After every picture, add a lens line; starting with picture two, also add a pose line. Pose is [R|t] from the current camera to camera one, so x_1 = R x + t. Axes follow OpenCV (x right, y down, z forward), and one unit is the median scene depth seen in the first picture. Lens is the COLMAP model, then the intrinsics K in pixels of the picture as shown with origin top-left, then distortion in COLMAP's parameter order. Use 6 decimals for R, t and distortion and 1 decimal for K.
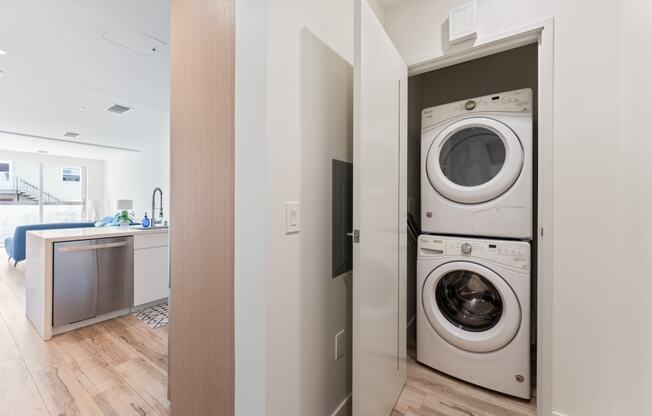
lens RADIAL K [[258.5, 0, 324.5], [0, 258.5, 205.6], [0, 0, 1]] dist [0.012958, -0.000041]
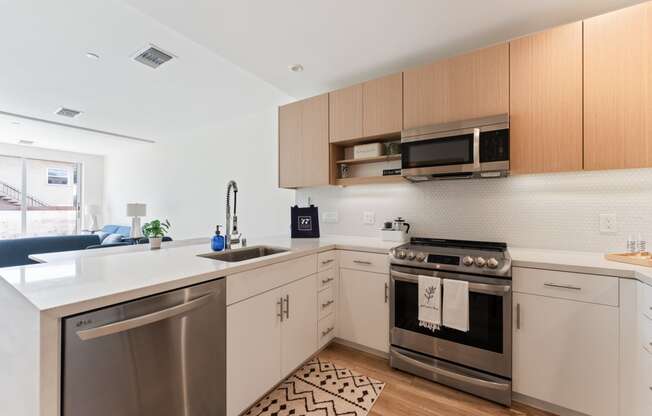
lens RADIAL K [[258.5, 0, 326.2], [0, 258.5, 208.6], [0, 0, 1]] dist [0.012958, -0.000041]
pose [[0.999473, -0.002954, 0.032319, -0.172054], [0.003083, 0.999987, -0.003950, -0.002424], [-0.032307, 0.004047, 0.999470, 0.157621]]
